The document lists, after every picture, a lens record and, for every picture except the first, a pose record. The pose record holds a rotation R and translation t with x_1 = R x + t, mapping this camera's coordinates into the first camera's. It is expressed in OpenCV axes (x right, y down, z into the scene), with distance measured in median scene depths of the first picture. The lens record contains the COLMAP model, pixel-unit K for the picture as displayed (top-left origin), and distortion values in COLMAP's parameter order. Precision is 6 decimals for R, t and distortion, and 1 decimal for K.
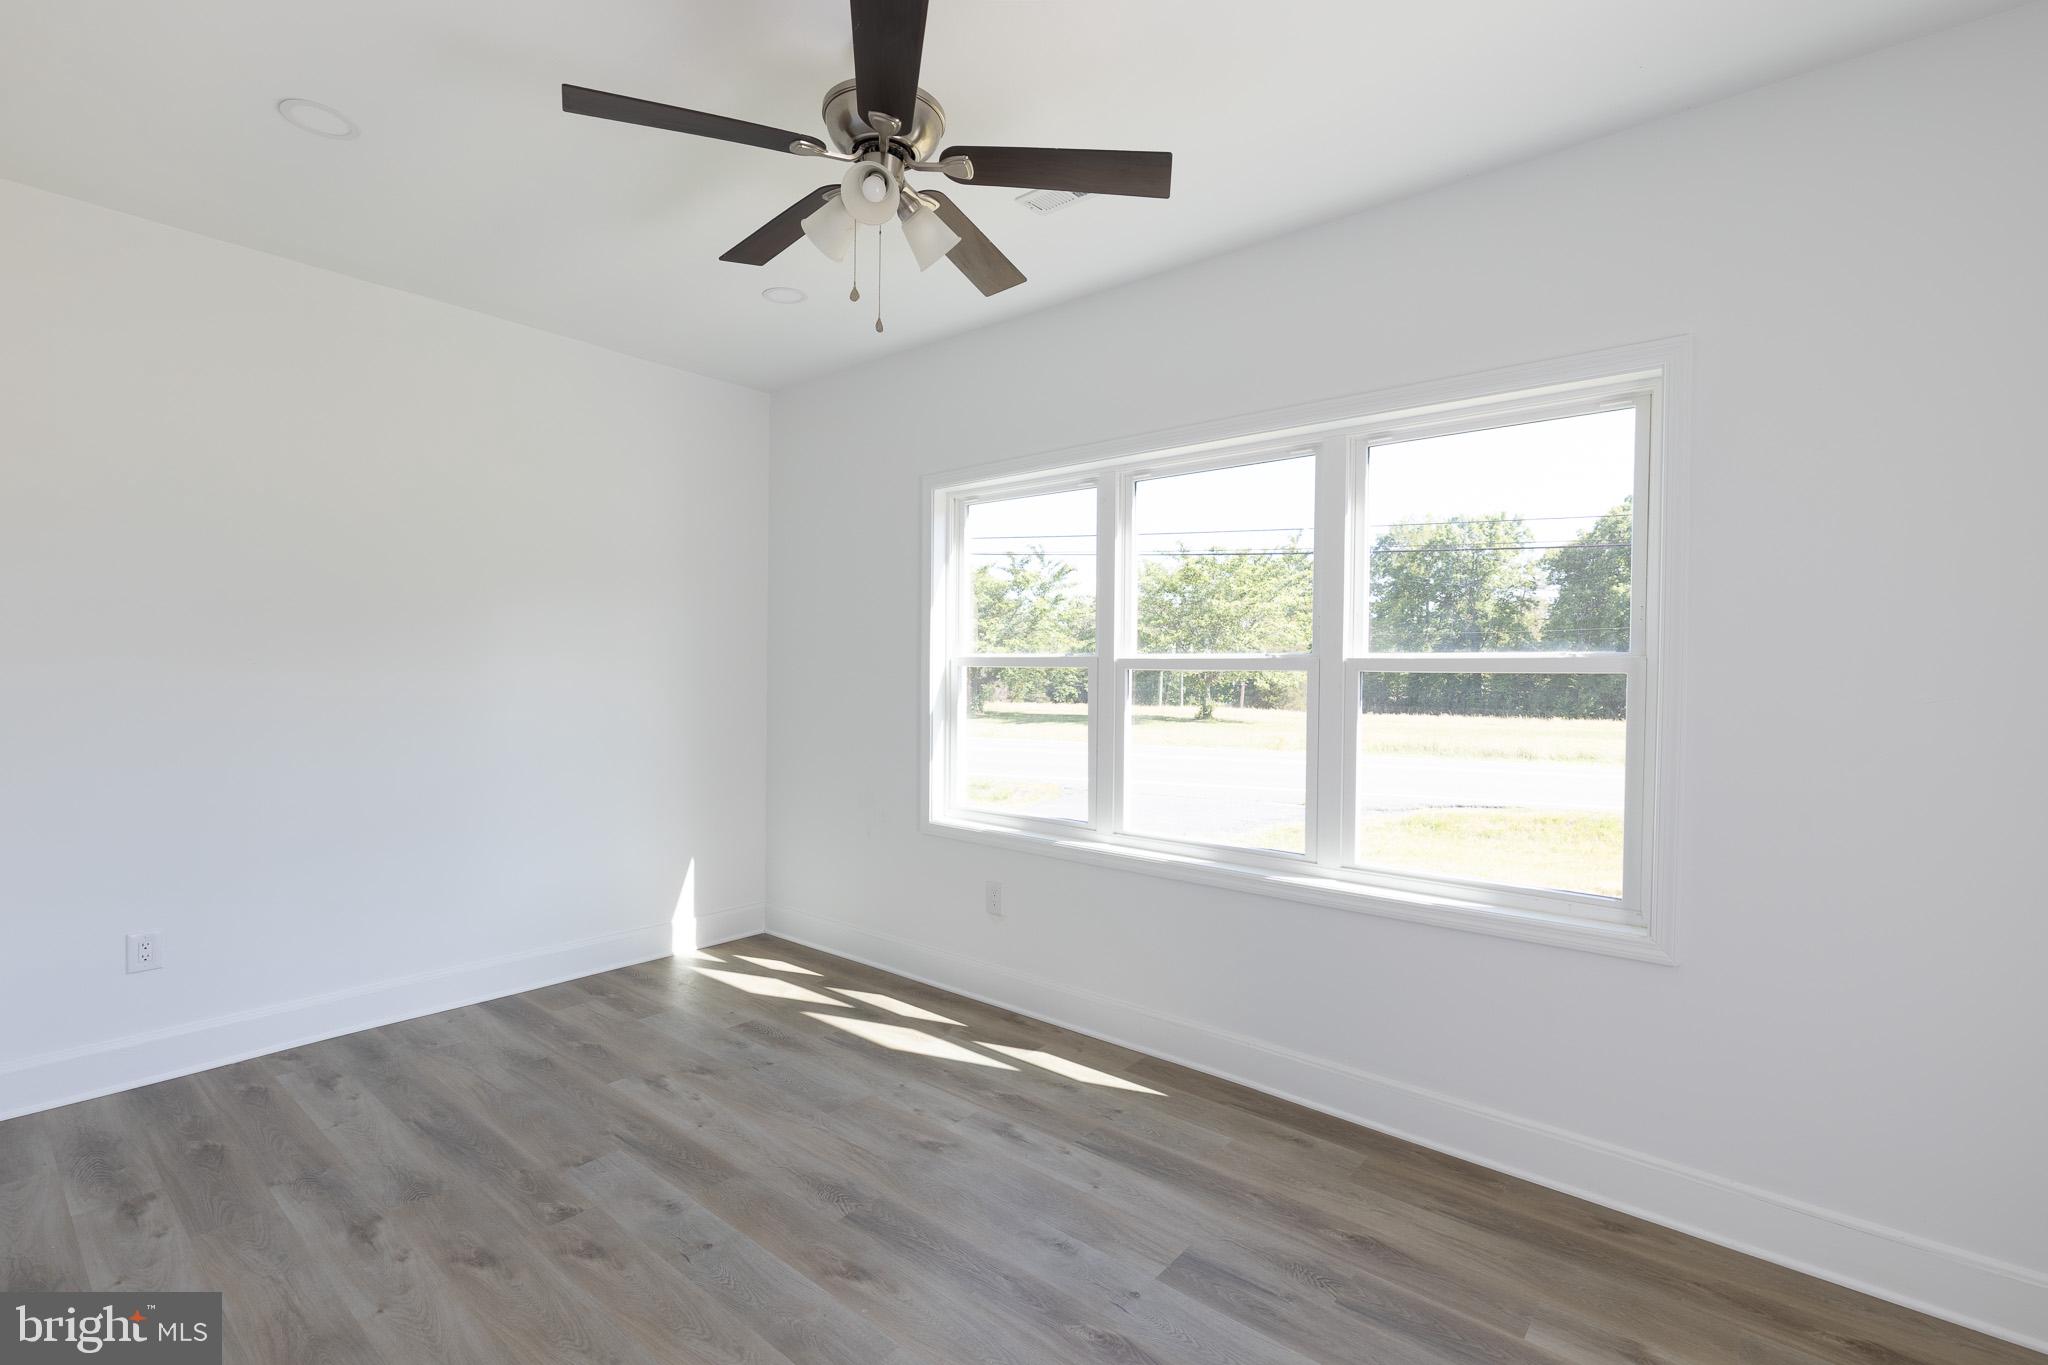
lens RADIAL K [[927.2, 0, 1029.4], [0, 927.2, 680.9], [0, 0, 1]] dist [0.011401, -0.000190]
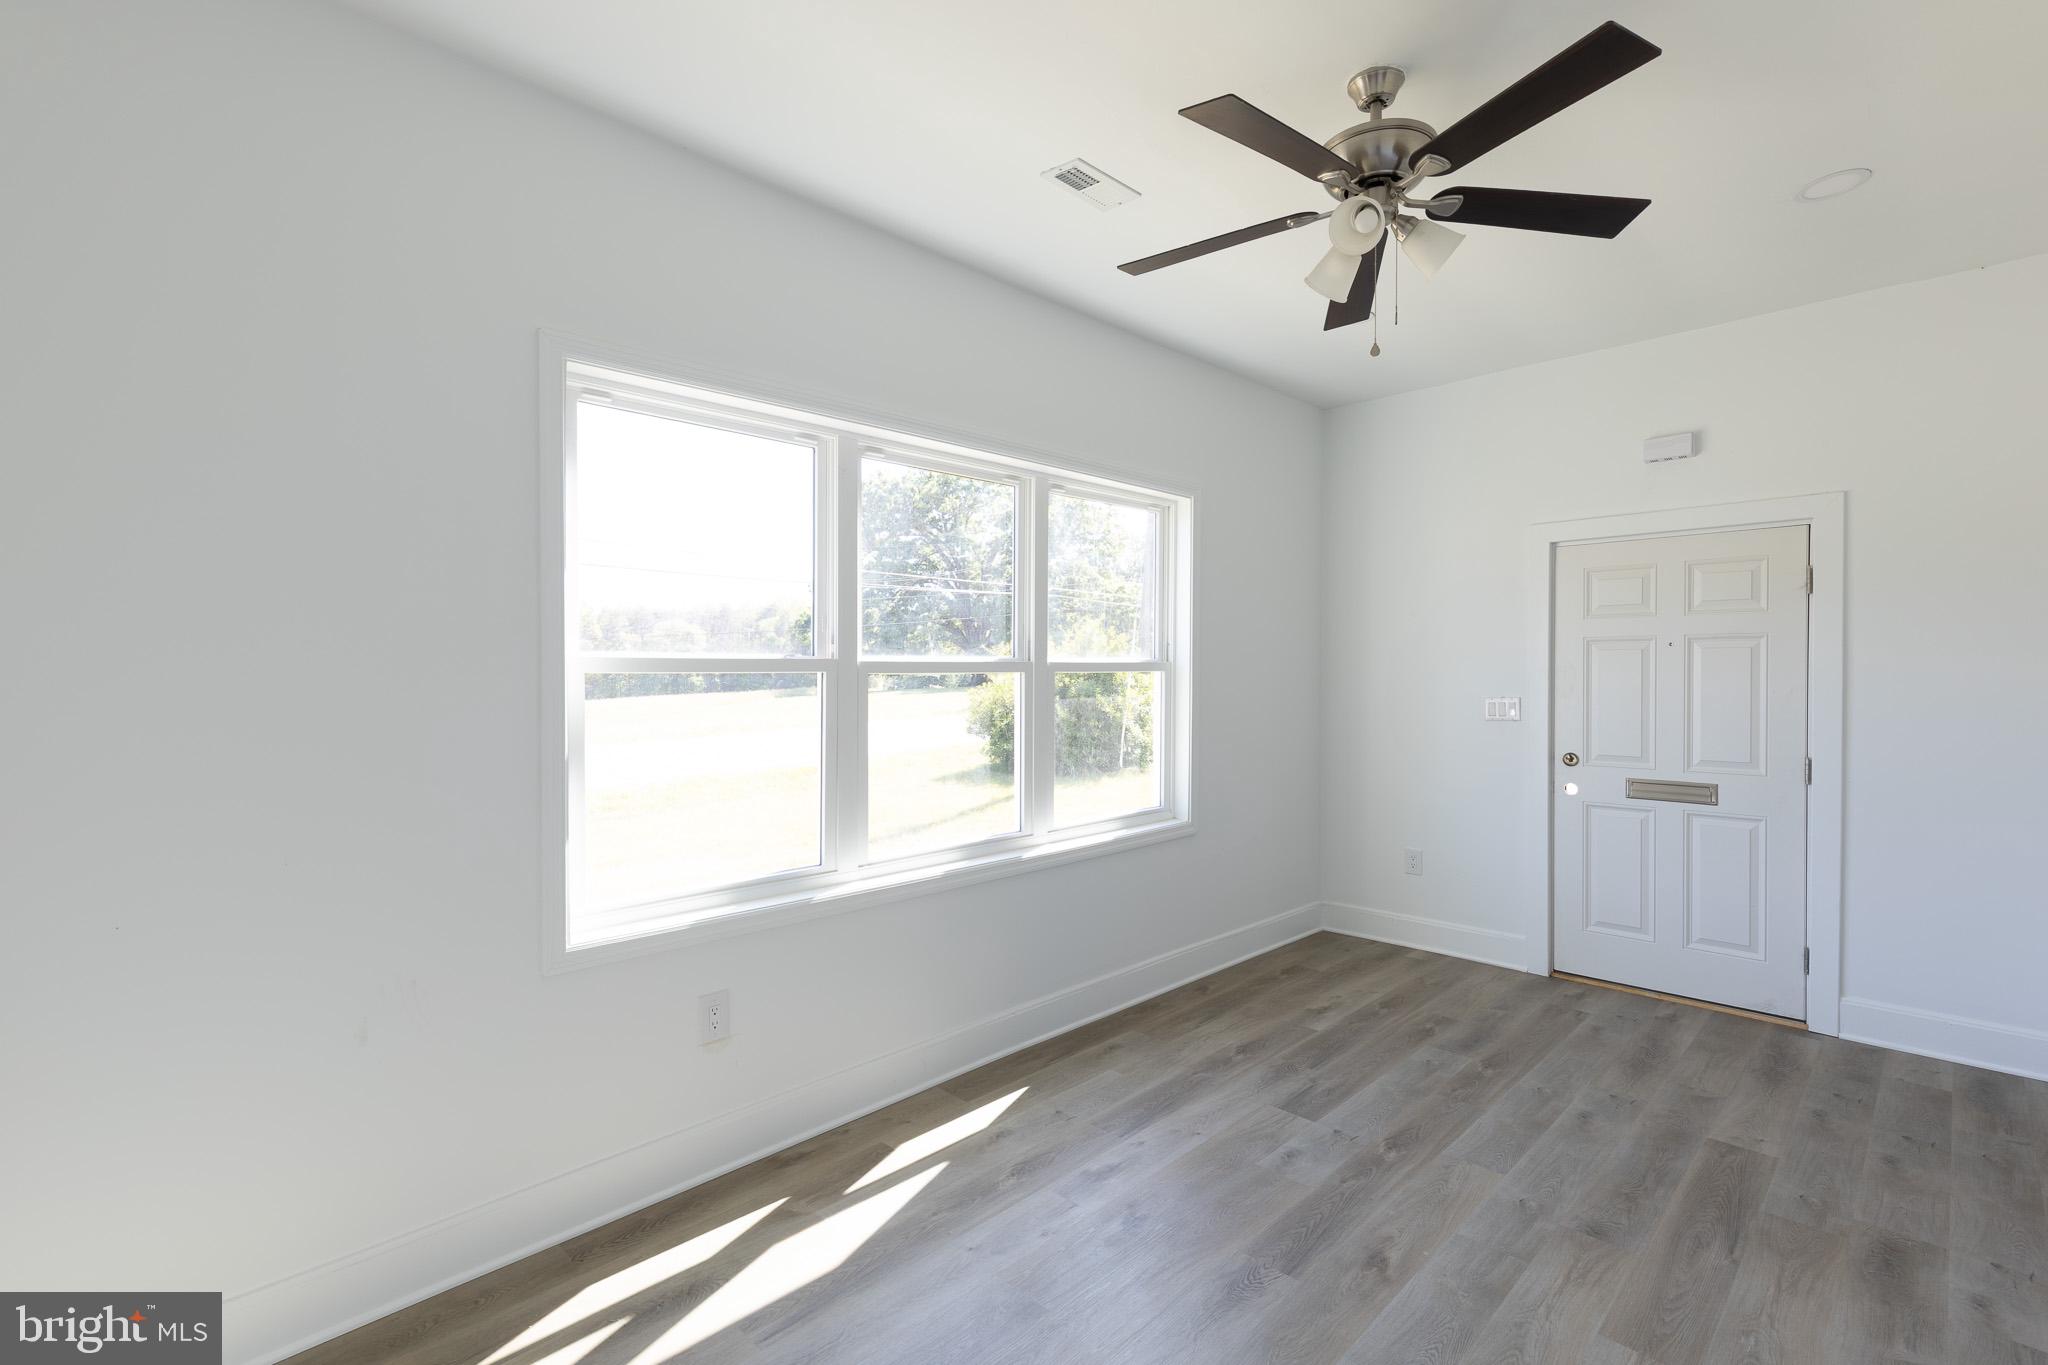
lens RADIAL K [[927.2, 0, 1029.4], [0, 927.2, 680.9], [0, 0, 1]] dist [0.011401, -0.000190]
pose [[0.086213, -0.020705, 0.996062, -1.047931], [0.015940, 0.999685, 0.019400, -0.028349], [-0.996149, 0.014204, 0.086515, 1.090446]]
